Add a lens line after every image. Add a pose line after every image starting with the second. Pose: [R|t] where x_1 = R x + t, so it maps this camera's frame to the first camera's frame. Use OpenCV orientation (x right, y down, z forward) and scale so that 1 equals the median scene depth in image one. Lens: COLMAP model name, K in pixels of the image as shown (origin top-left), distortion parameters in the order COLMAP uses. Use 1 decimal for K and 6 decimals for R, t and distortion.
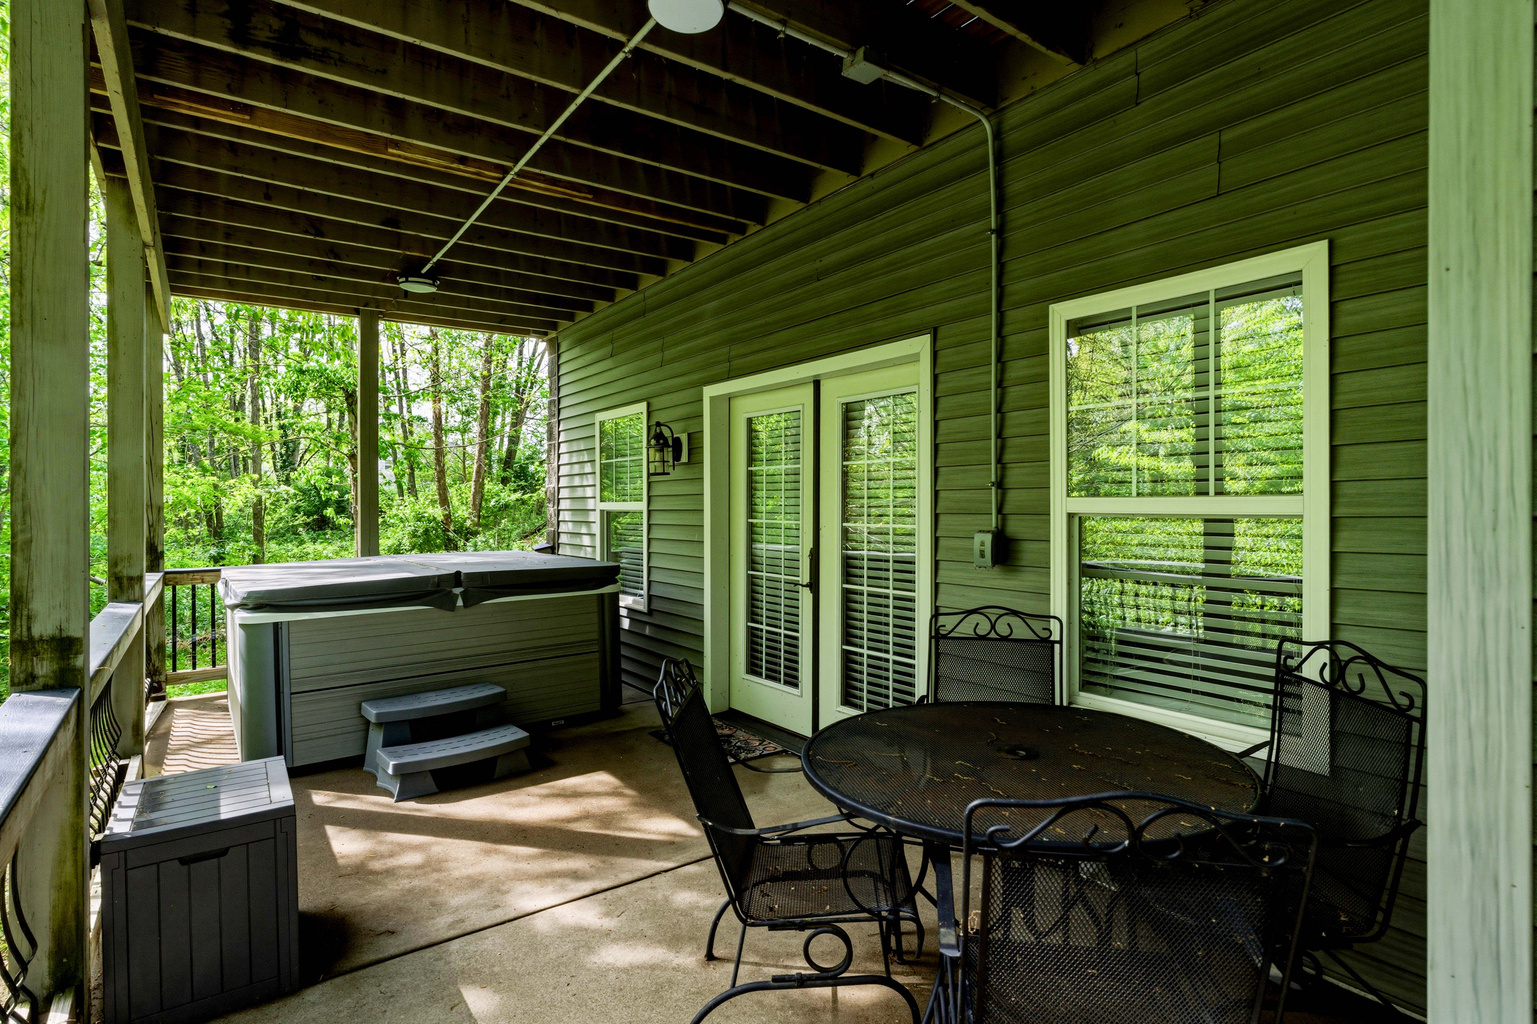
lens RADIAL K [[787.9, 0, 769.7], [0, 787.9, 510.3], [0, 0, 1]] dist [0.005100, 0.000058]
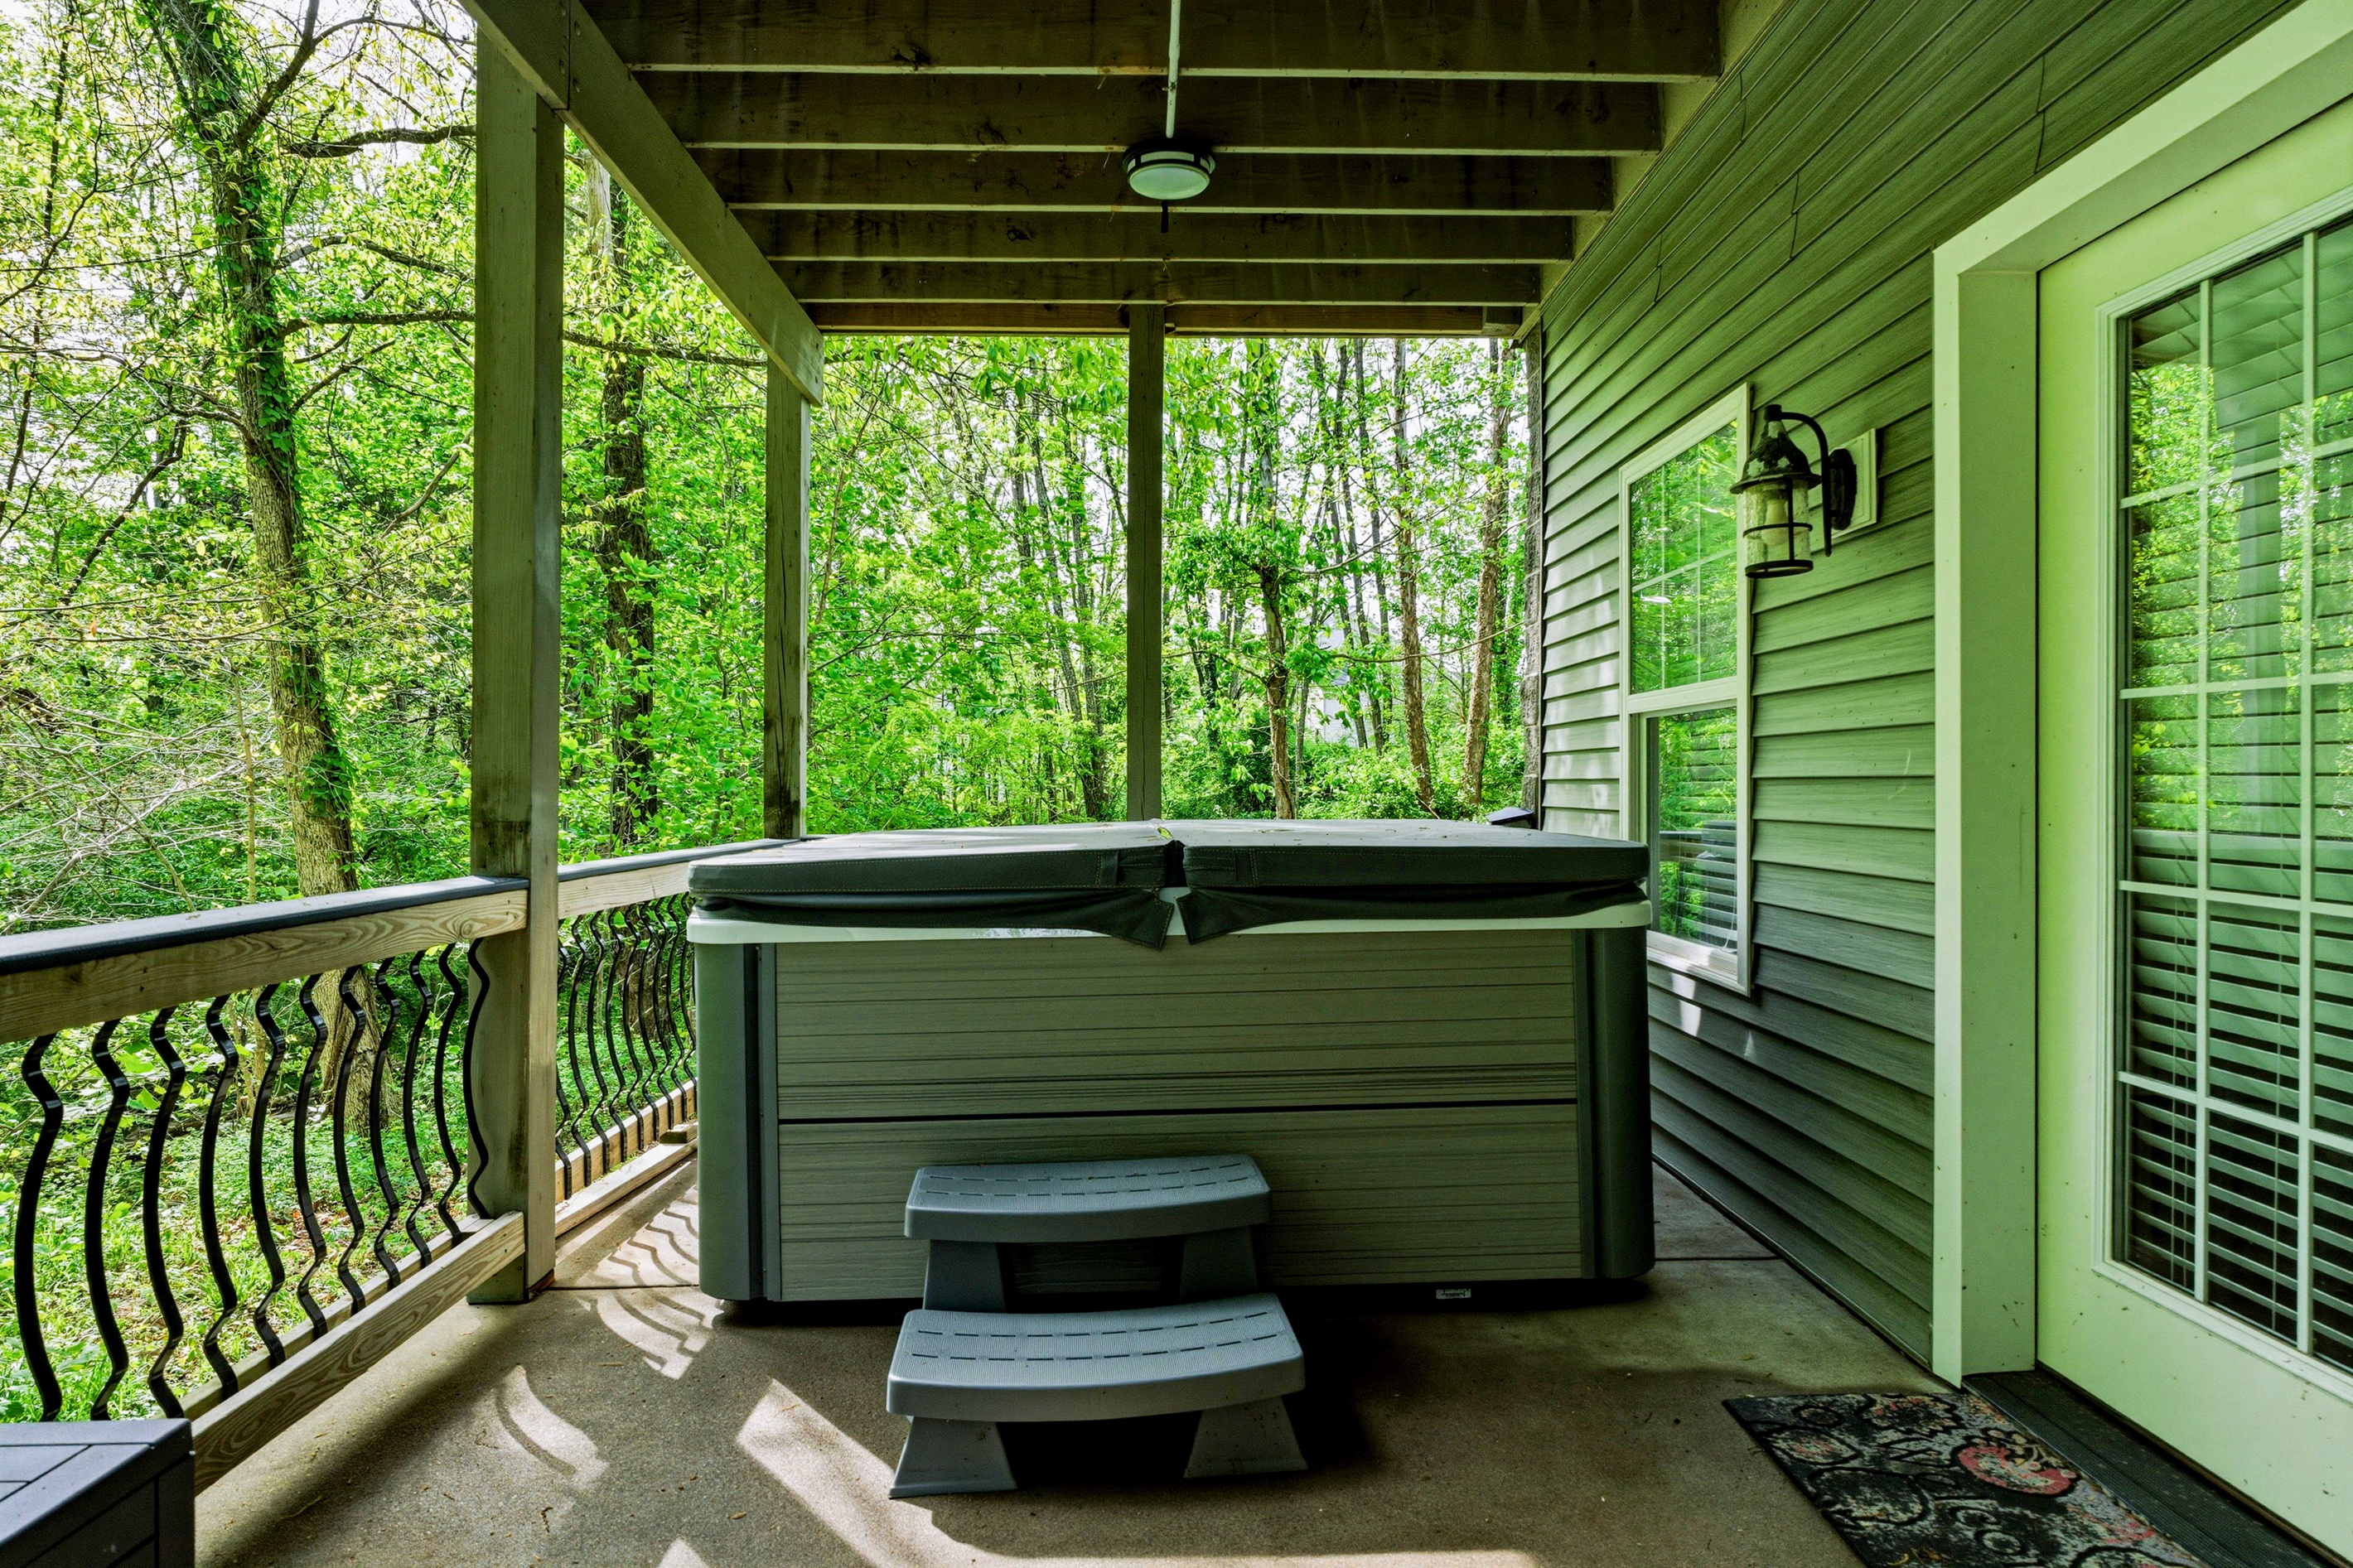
lens RADIAL K [[1336.0, 0, 1181.2], [0, 1336.0, 778.6], [0, 0, 1]] dist [-0.016175, 0.011229]
pose [[0.824433, 0.000834, -0.565959, -0.048876], [-0.005347, 0.999966, -0.006315, 0.064614], [0.565934, 0.008233, 0.824409, 0.610558]]
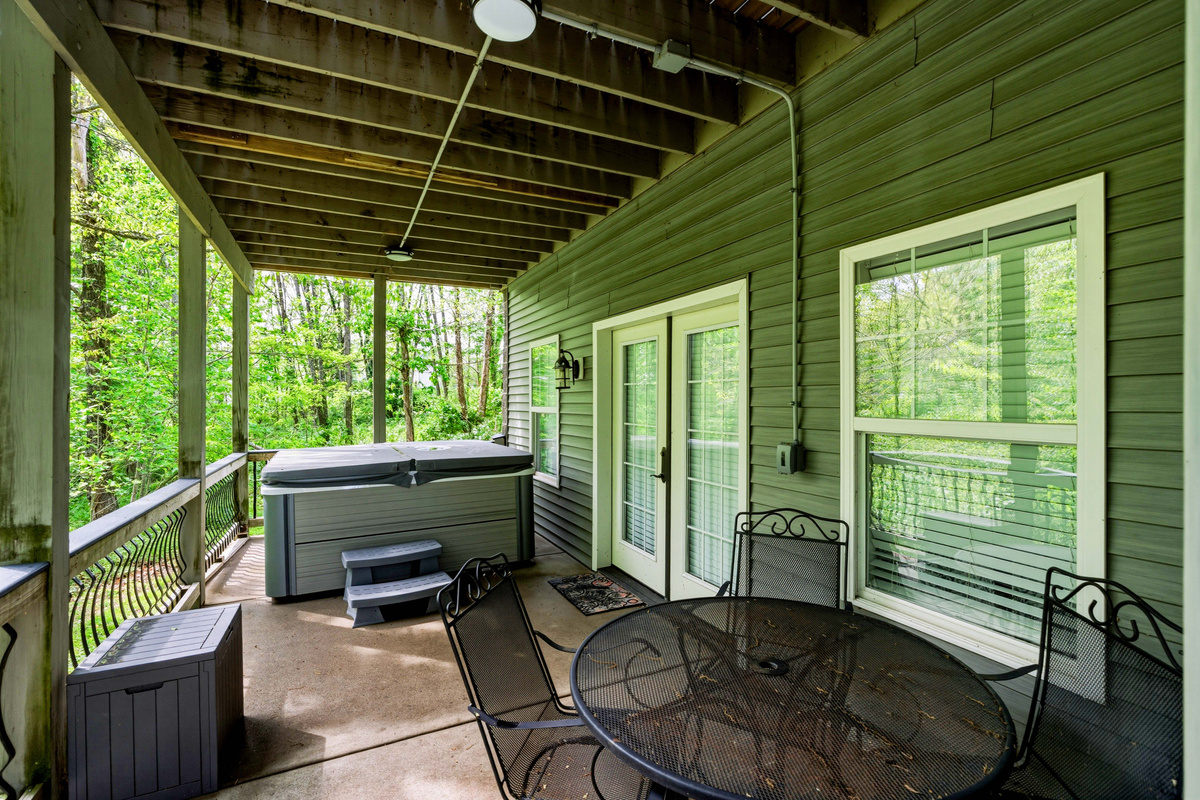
lens RADIAL K [[544.7, 0, 600.6], [0, 544.7, 402.6], [0, 0, 1]] dist [0.001304, 0.001316]
pose [[0.985801, 0.002911, -0.167893, 0.119722], [-0.003148, 0.999994, -0.001148, -0.028682], [0.167889, 0.001660, 0.985805, 0.128681]]
